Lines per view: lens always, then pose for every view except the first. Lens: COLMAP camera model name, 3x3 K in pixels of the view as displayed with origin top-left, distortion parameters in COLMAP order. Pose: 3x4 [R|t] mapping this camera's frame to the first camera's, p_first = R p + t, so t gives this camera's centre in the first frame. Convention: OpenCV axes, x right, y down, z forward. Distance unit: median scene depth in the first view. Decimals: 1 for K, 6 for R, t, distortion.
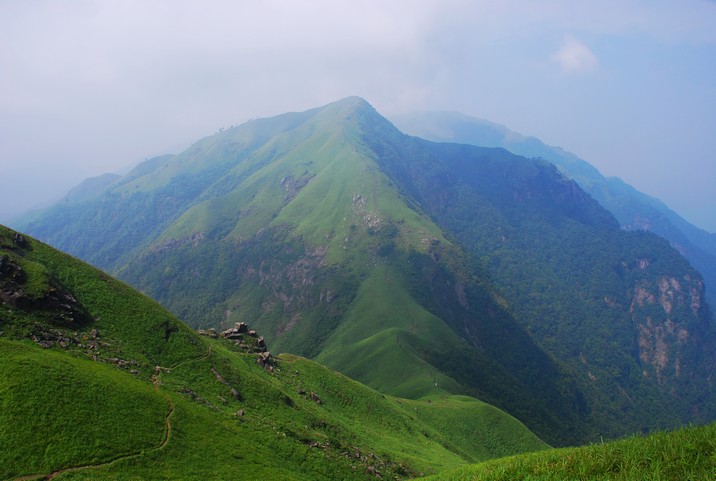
lens RADIAL K [[570.2, 0, 358.3], [0, 570.2, 242.1], [0, 0, 1]] dist [-0.148087, 0.057311]
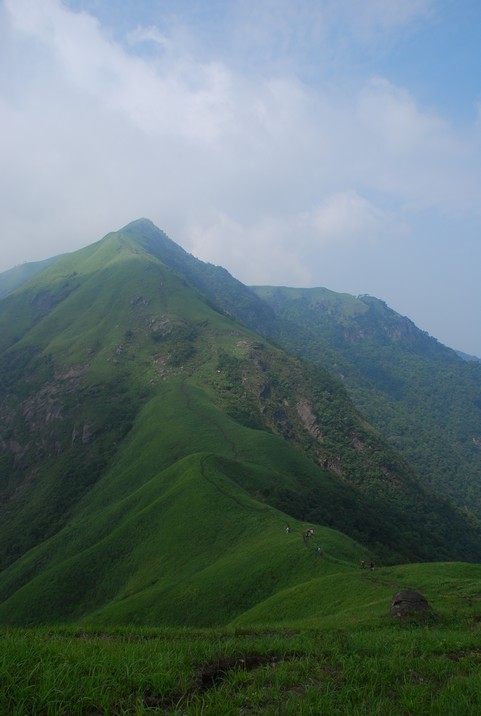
lens RADIAL K [[570.2, 0, 241.1], [0, 570.2, 359.8], [0, 0, 1]] dist [-0.148087, 0.057311]
pose [[0.989184, -0.083265, 0.120754, 0.034100], [0.099403, 0.985922, -0.134452, 0.095649], [-0.107859, 0.145001, 0.983535, 0.345430]]
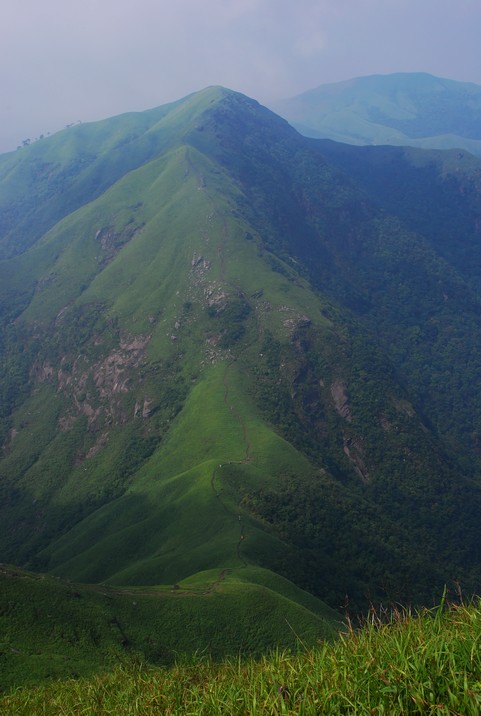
lens RADIAL K [[868.9, 0, 239.7], [0, 868.9, 359.2], [0, 0, 1]] dist [0.033314, 0.000000]
pose [[0.997880, -0.023912, -0.060526, 0.112619], [0.029454, 0.995288, 0.092386, -0.054805], [0.058032, -0.093973, 0.993882, -0.067305]]
